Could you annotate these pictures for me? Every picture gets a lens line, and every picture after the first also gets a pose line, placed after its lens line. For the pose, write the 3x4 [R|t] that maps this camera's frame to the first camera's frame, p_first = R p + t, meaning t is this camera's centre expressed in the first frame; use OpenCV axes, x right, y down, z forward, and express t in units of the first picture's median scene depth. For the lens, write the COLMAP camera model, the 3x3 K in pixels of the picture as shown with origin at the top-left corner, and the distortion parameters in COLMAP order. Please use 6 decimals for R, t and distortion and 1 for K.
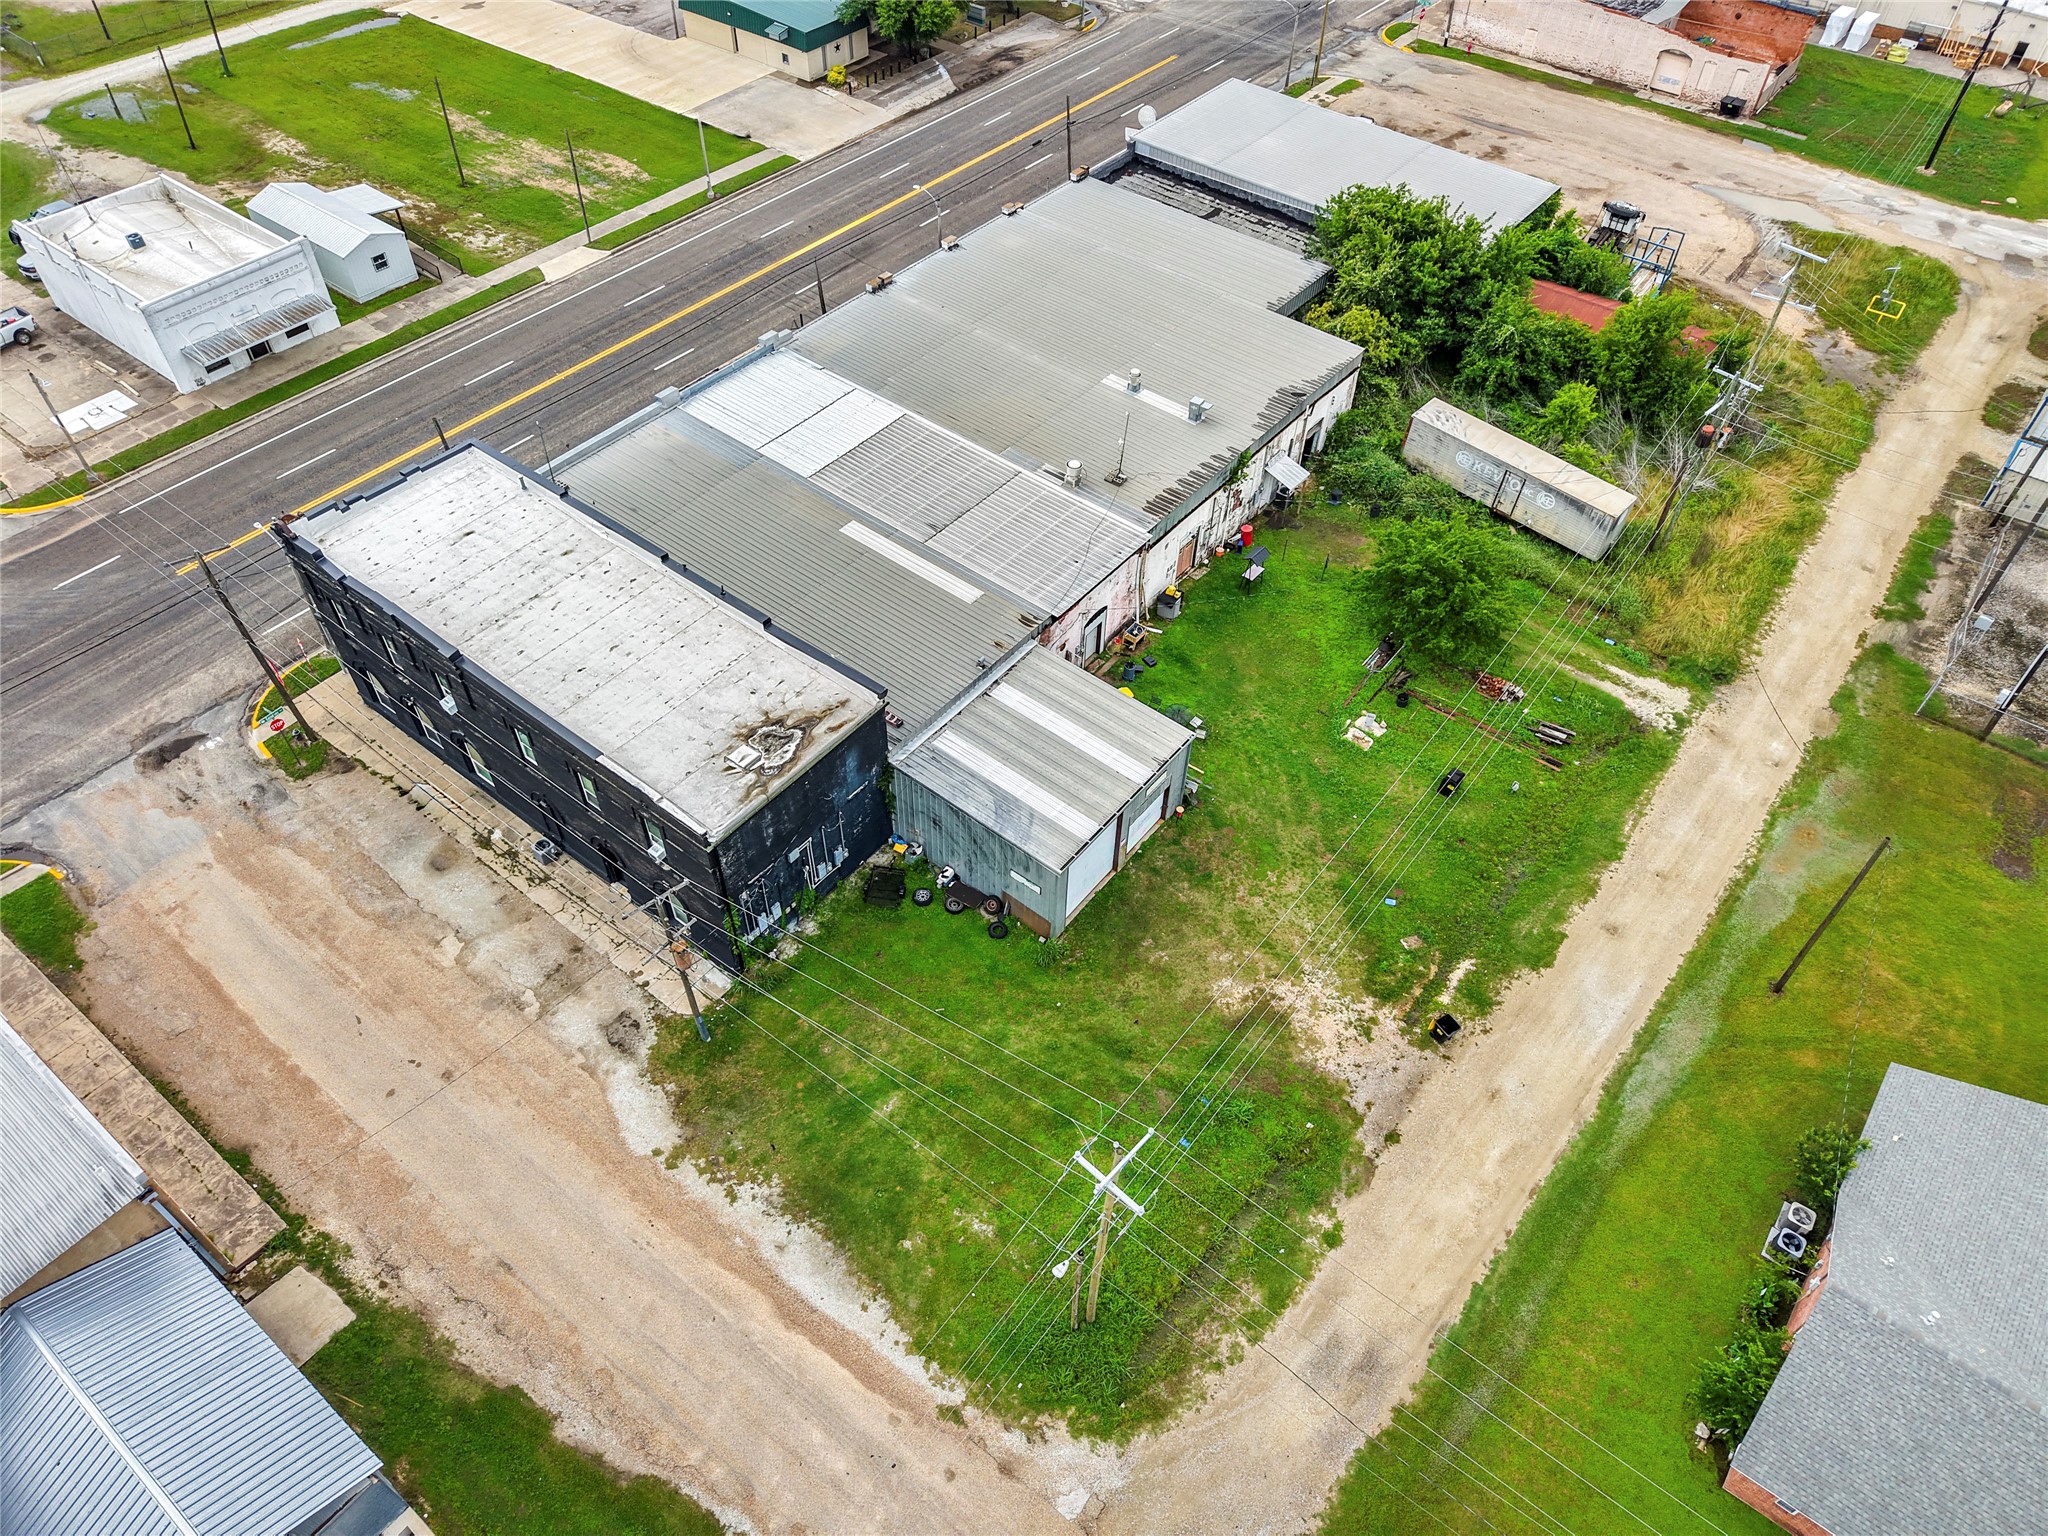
lens RADIAL K [[1356.2, 0, 1024.0], [0, 1356.2, 768.0], [0, 0, 1]] dist [0.068476, -0.073854]
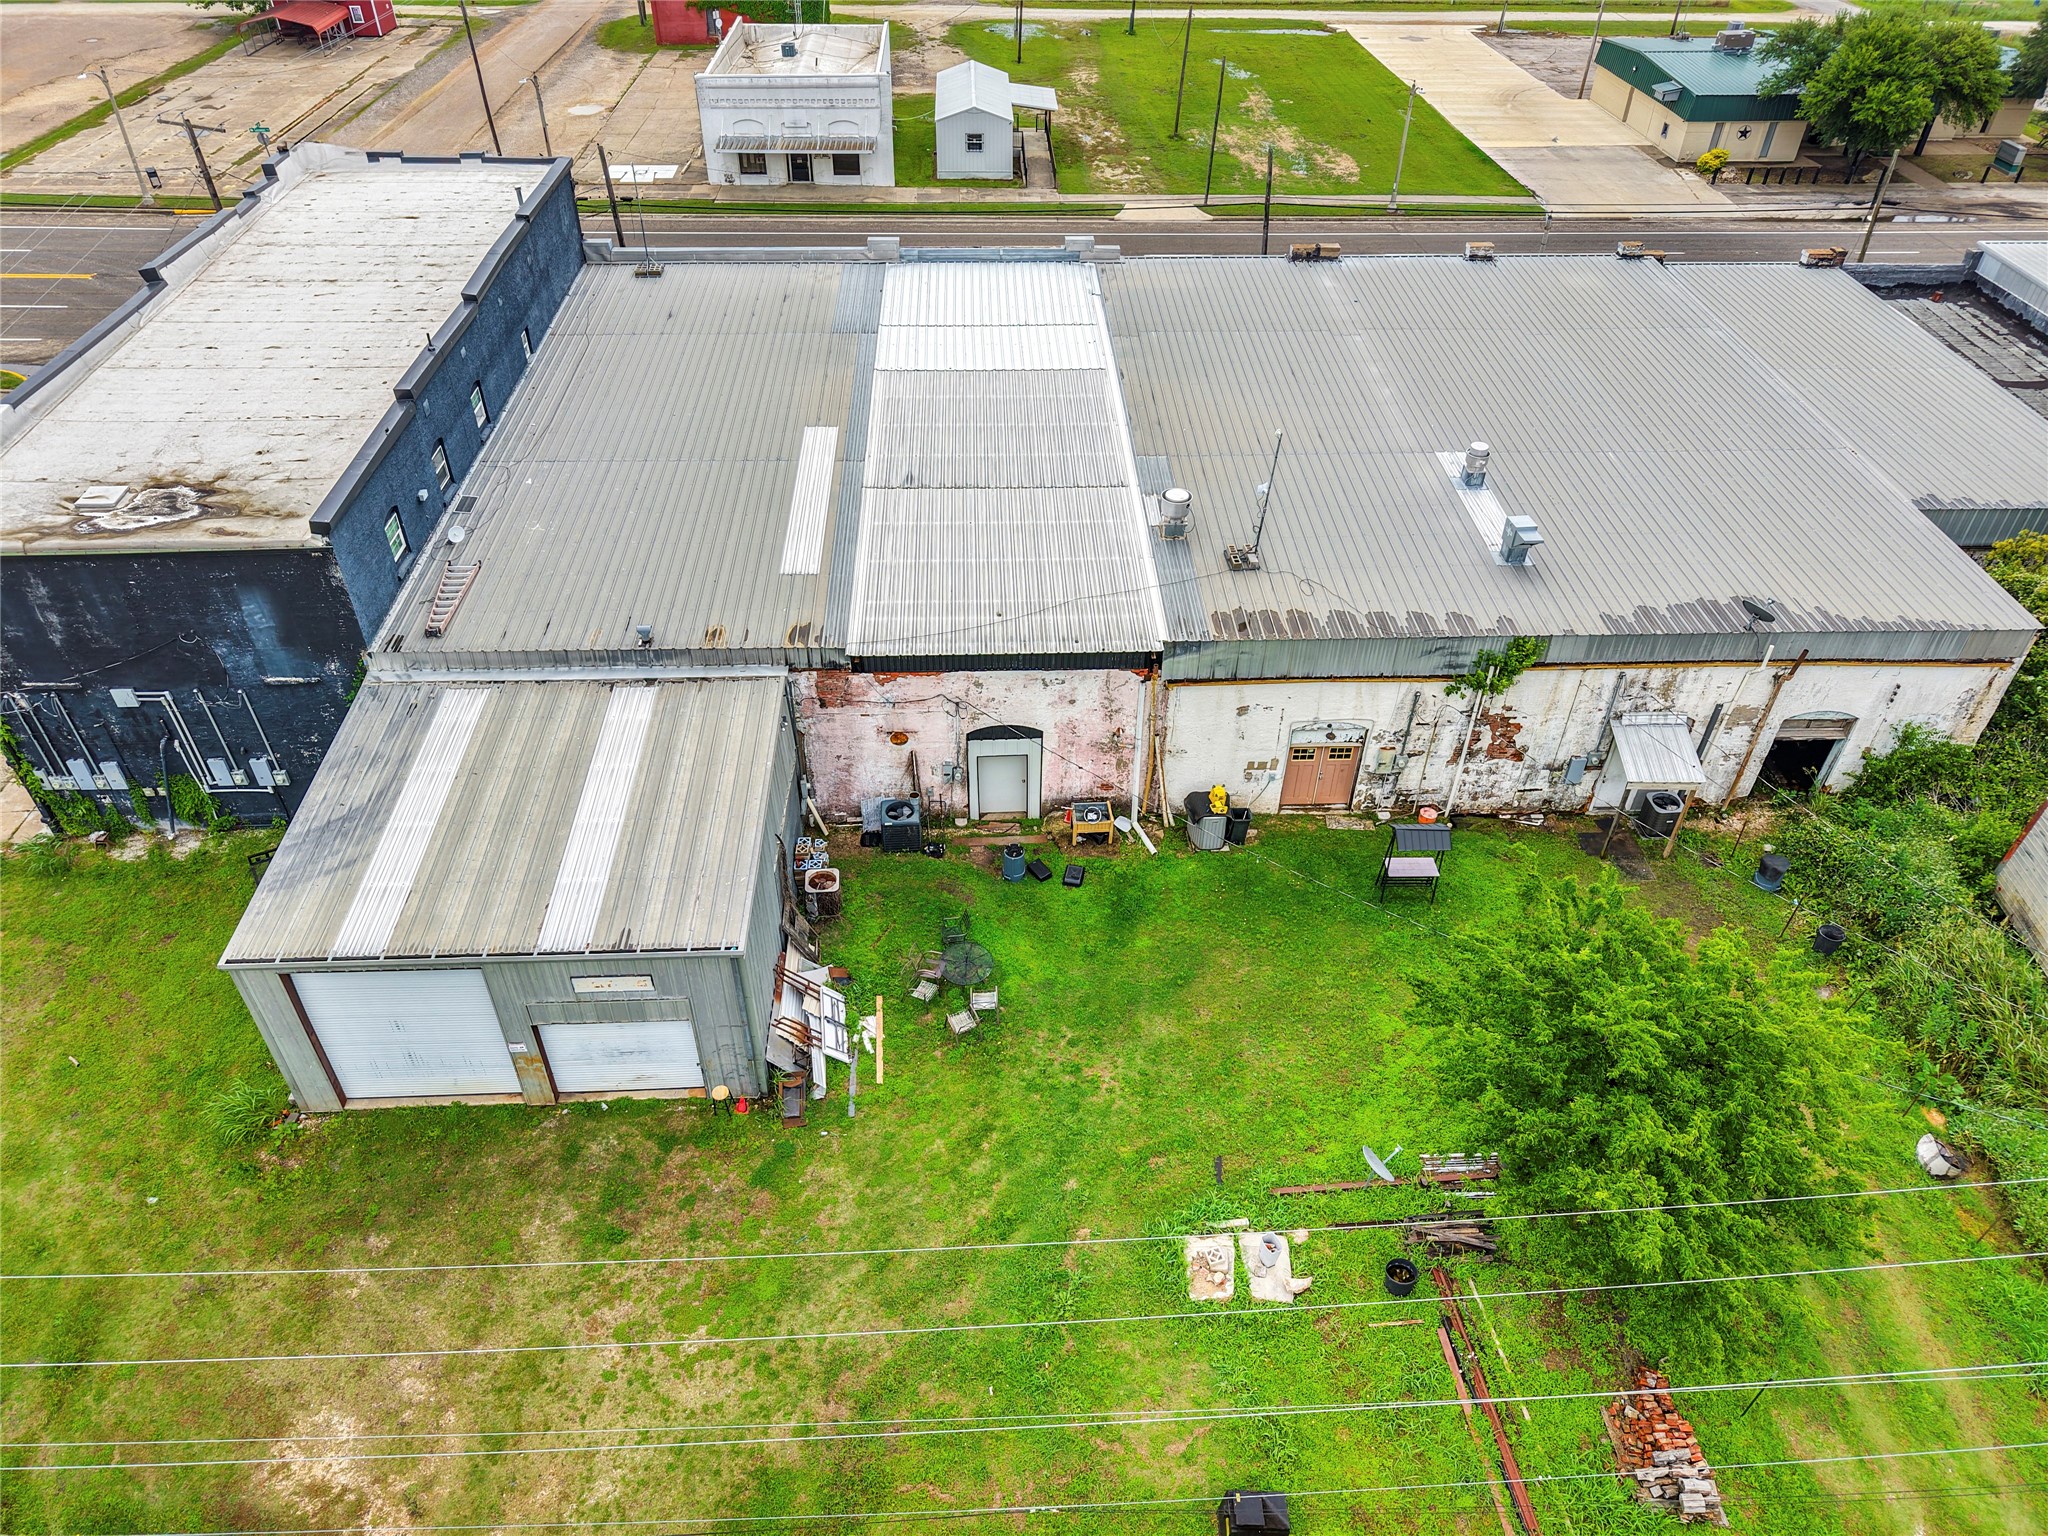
lens RADIAL K [[1392.3, 0, 1032.2], [0, 1392.3, 748.7], [0, 0, 1]] dist [0.012942, -0.008196]
pose [[0.649749, 0.464114, -0.602017, 0.365538], [-0.559190, 0.828299, 0.035034, -0.125685], [0.514910, 0.313879, 0.797714, 0.555840]]
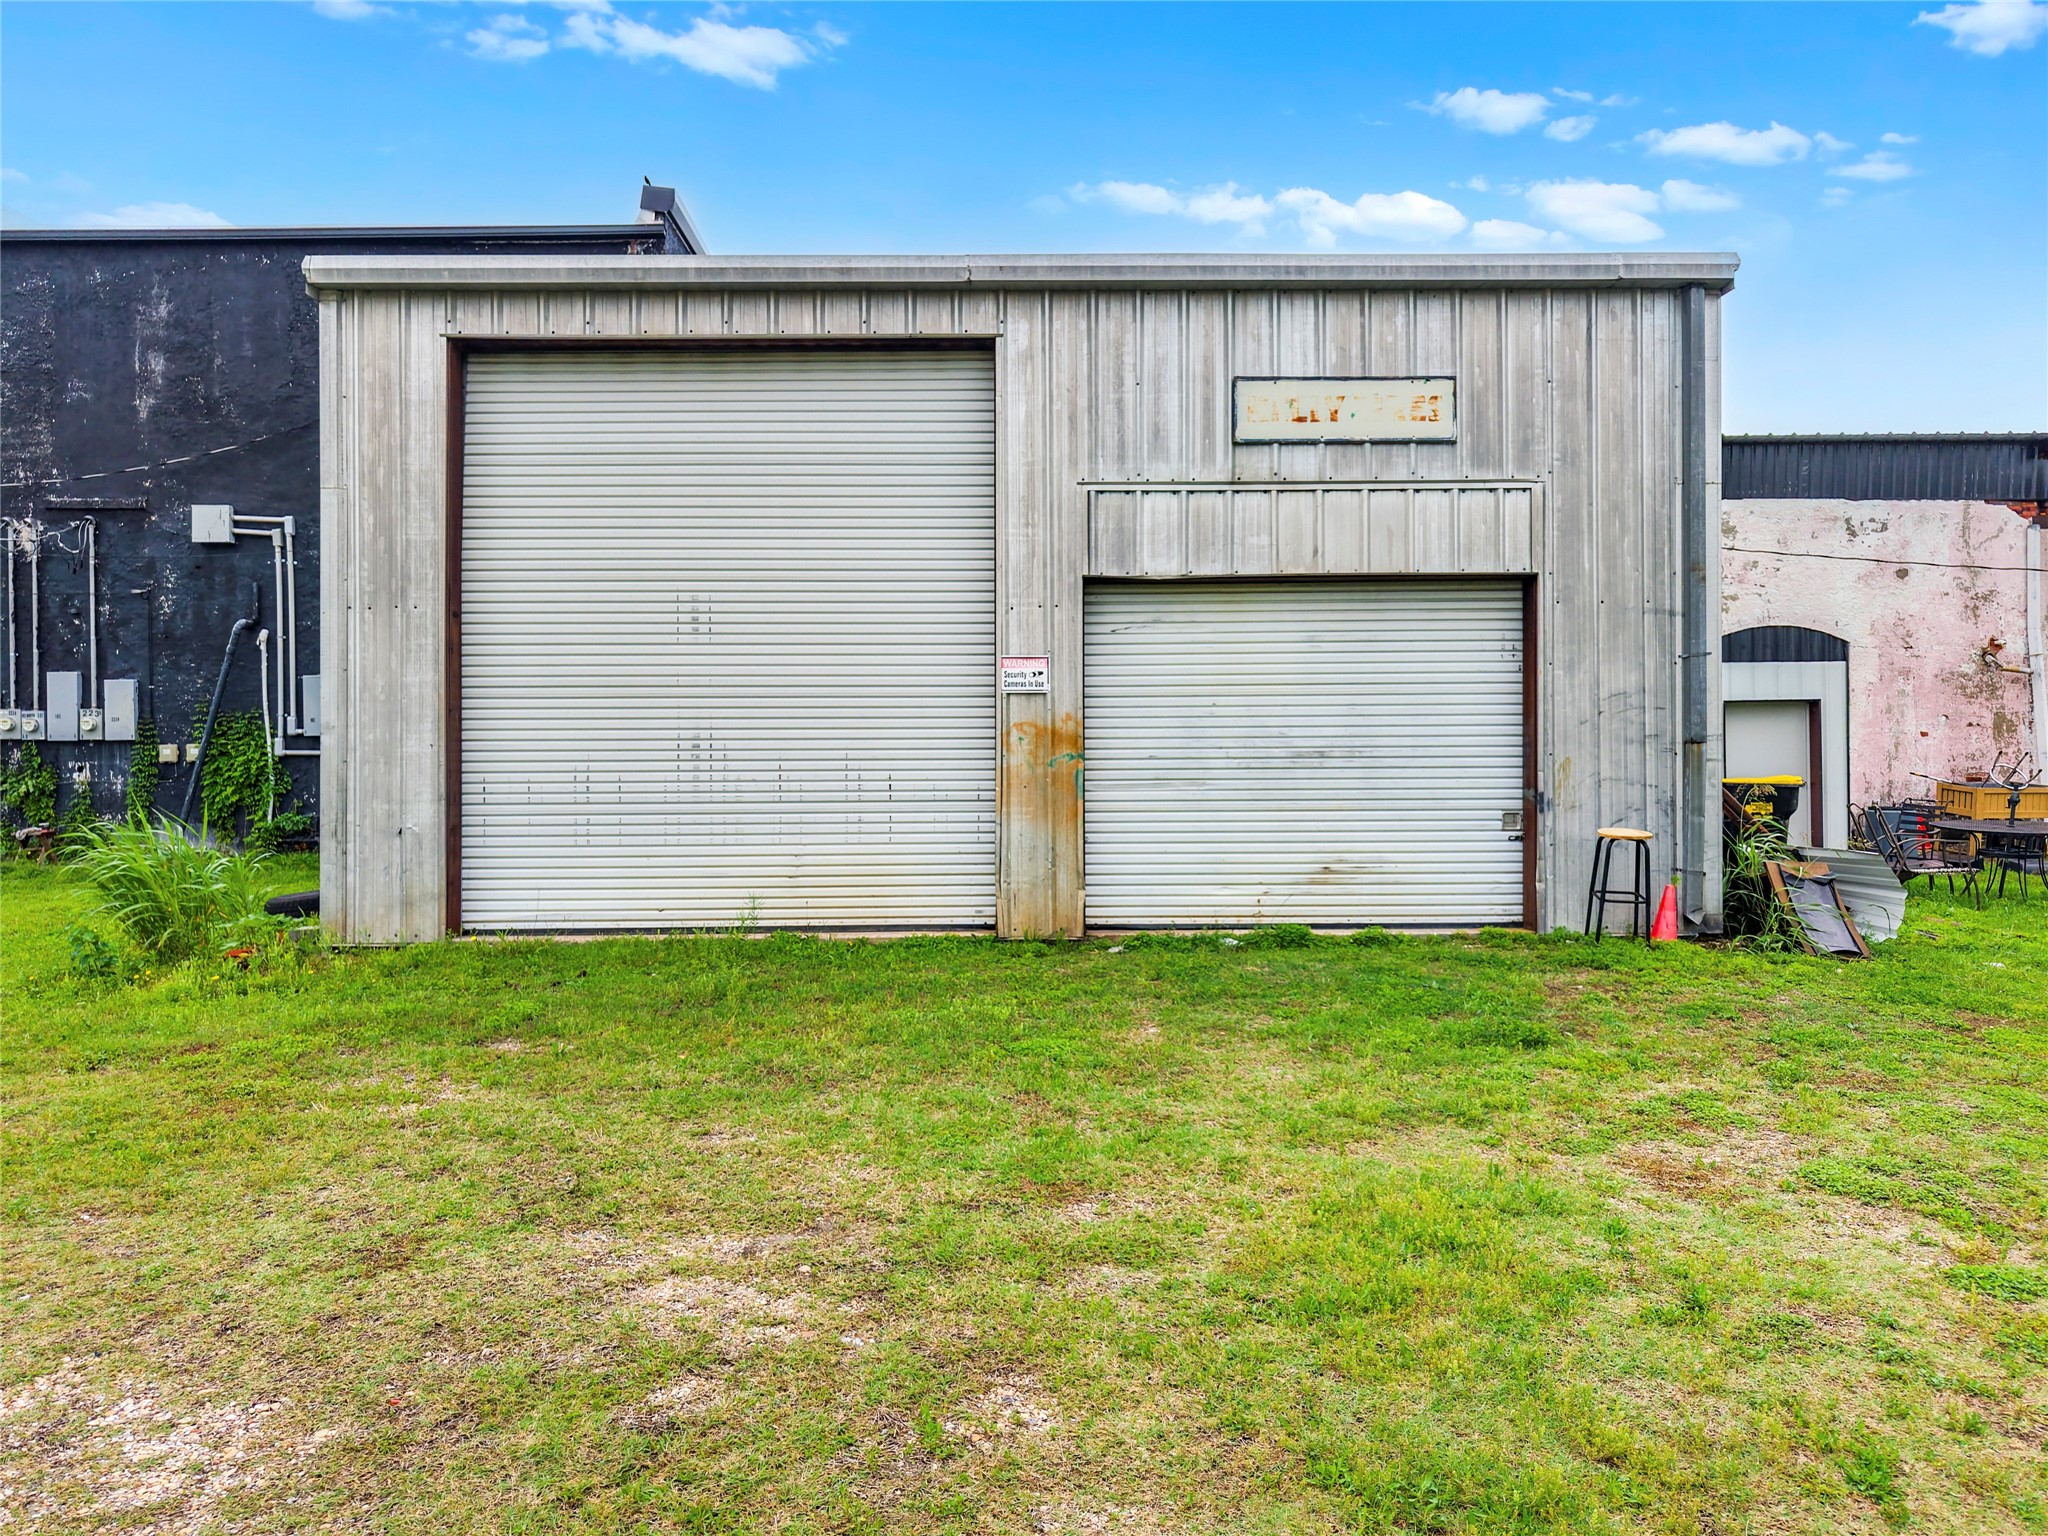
lens RADIAL K [[1356.2, 0, 1024.0], [0, 1356.2, 768.0], [0, 0, 1]] dist [0.068476, -0.073854]
pose [[0.622746, -0.031687, -0.781782, 0.167988], [-0.567312, 0.669824, -0.479054, 0.119885], [0.538837, 0.741843, 0.399154, 0.785650]]
